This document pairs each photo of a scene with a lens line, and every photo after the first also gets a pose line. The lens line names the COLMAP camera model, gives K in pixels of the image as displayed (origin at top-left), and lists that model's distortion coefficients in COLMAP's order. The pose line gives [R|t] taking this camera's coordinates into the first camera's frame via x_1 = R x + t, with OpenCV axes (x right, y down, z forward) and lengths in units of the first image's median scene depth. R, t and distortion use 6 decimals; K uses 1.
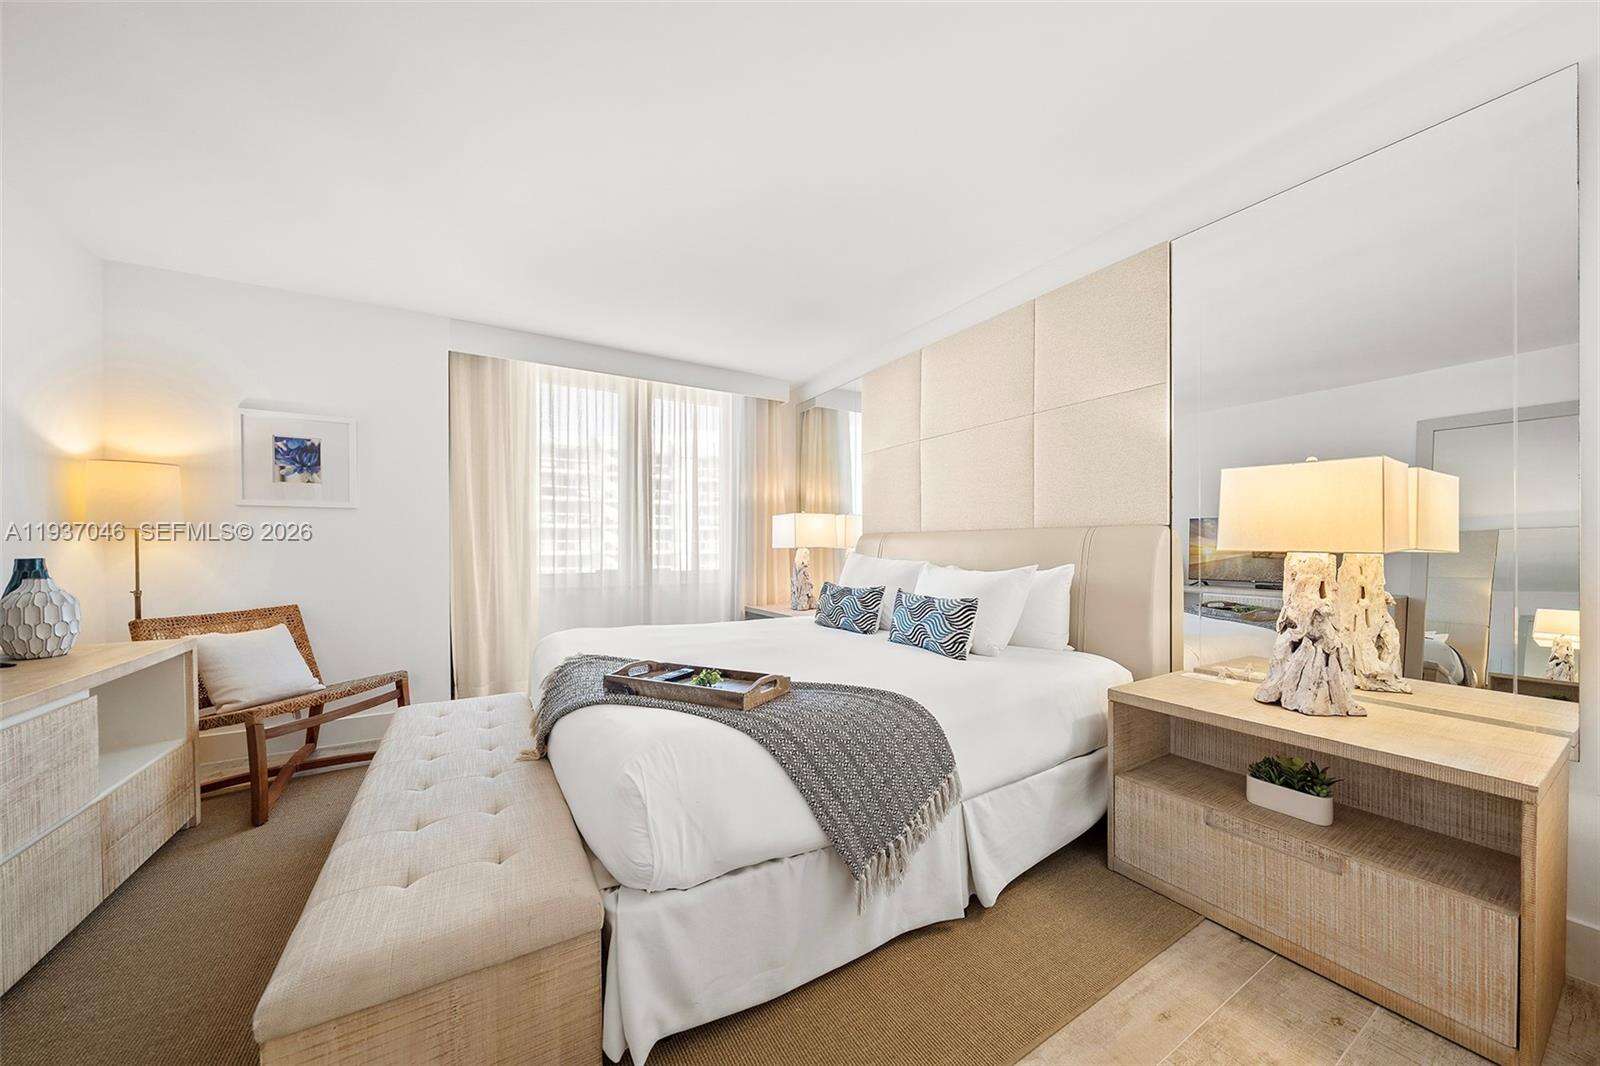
lens RADIAL K [[558.5, 0, 803.6], [0, 558.5, 556.1], [0, 0, 1]] dist [-0.008857, 0.000115]
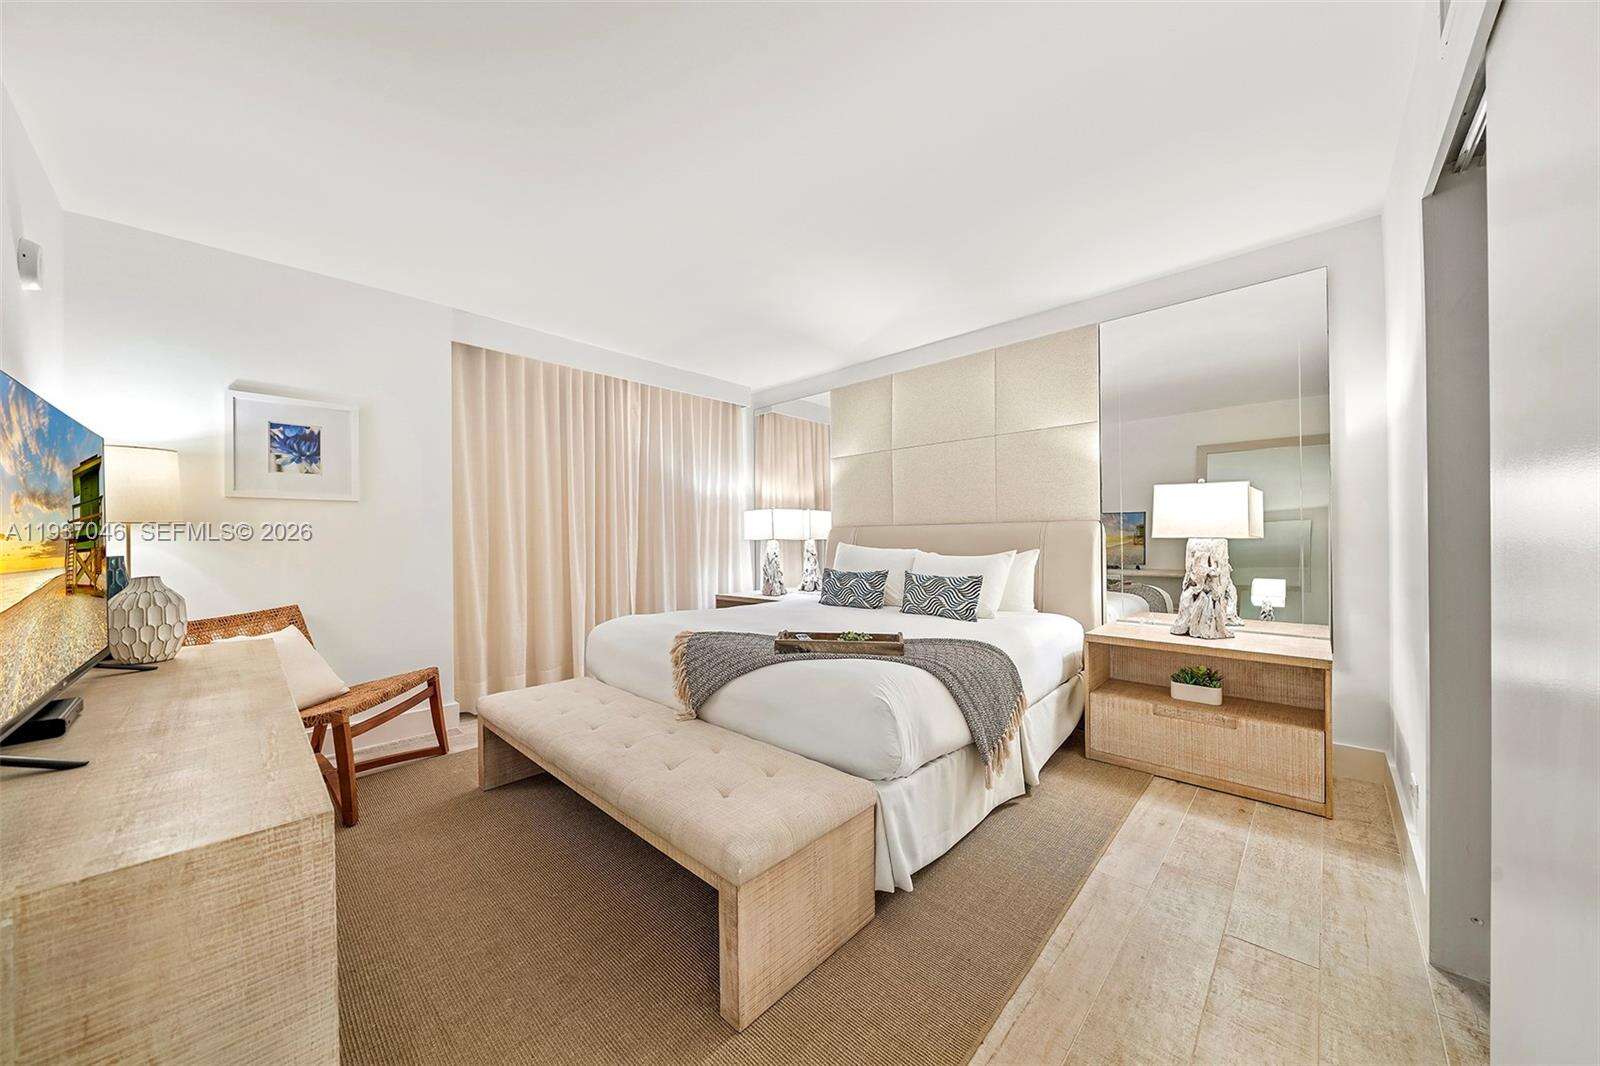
lens RADIAL K [[563.6, 0, 804.3], [0, 563.6, 544.7], [0, 0, 1]] dist [-0.006717, -0.000141]
pose [[0.960456, -0.011301, 0.278201, -0.567563], [0.013128, 0.999903, -0.004703, 0.003862], [-0.278121, 0.008169, 0.960511, -0.211401]]
